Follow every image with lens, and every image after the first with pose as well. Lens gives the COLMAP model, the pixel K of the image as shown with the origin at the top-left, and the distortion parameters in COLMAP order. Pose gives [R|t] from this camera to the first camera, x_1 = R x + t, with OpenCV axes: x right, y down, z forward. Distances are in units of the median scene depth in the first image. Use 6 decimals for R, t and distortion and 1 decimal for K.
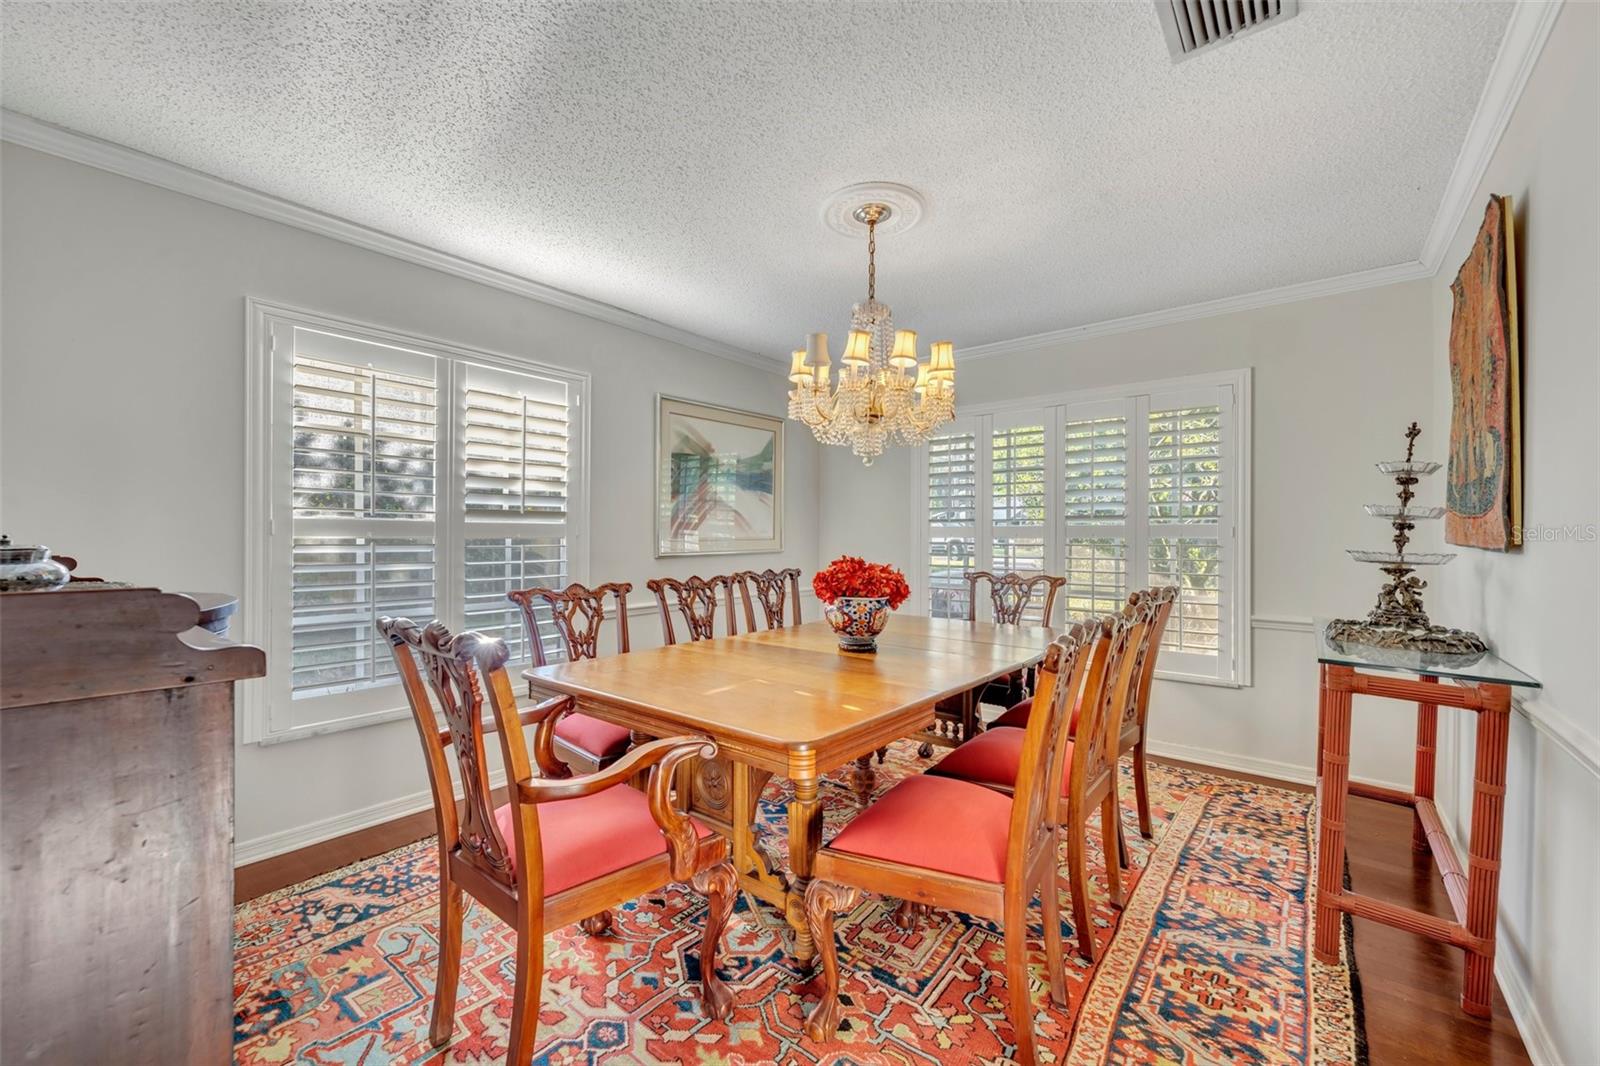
lens RADIAL K [[634.4, 0, 804.1], [0, 634.4, 534.6], [0, 0, 1]] dist [0.014062, 0.000106]
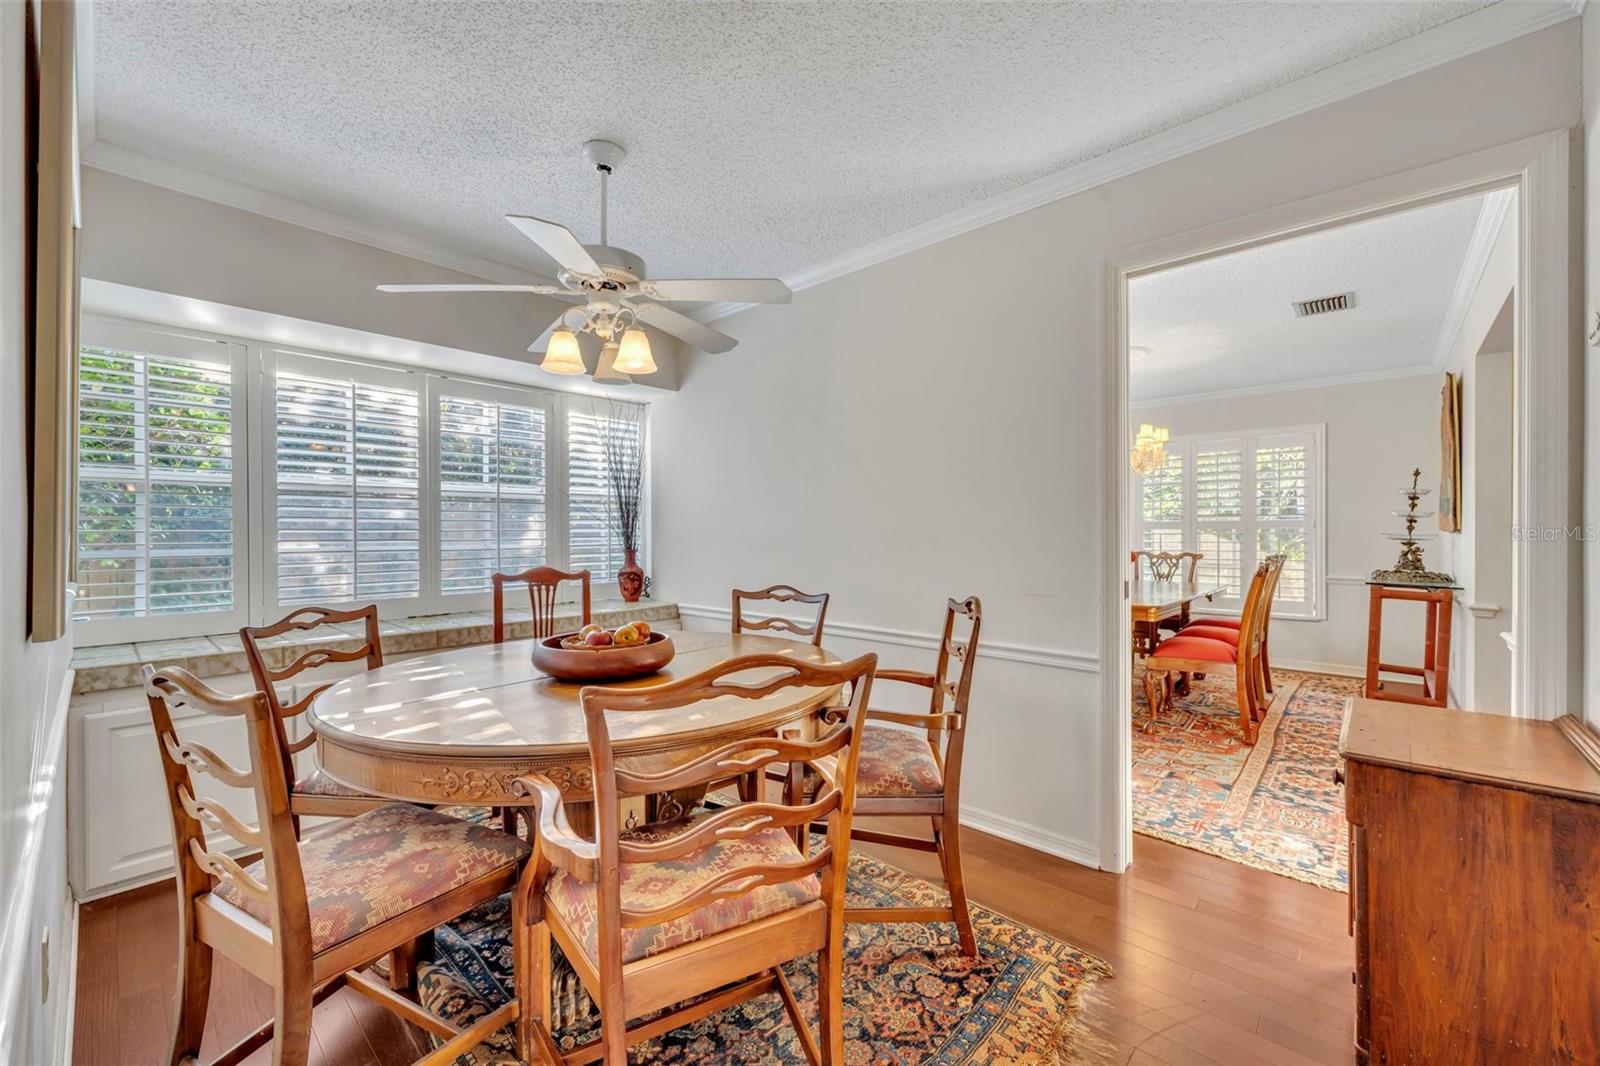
lens RADIAL K [[634.4, 0, 795.7], [0, 634.4, 534.2], [0, 0, 1]] dist [0.014062, 0.000106]
pose [[0.998386, -0.008355, -0.056172, -0.849011], [0.008623, 0.999953, 0.004534, 0.001934], [0.056132, -0.005011, 0.998411, -1.080580]]
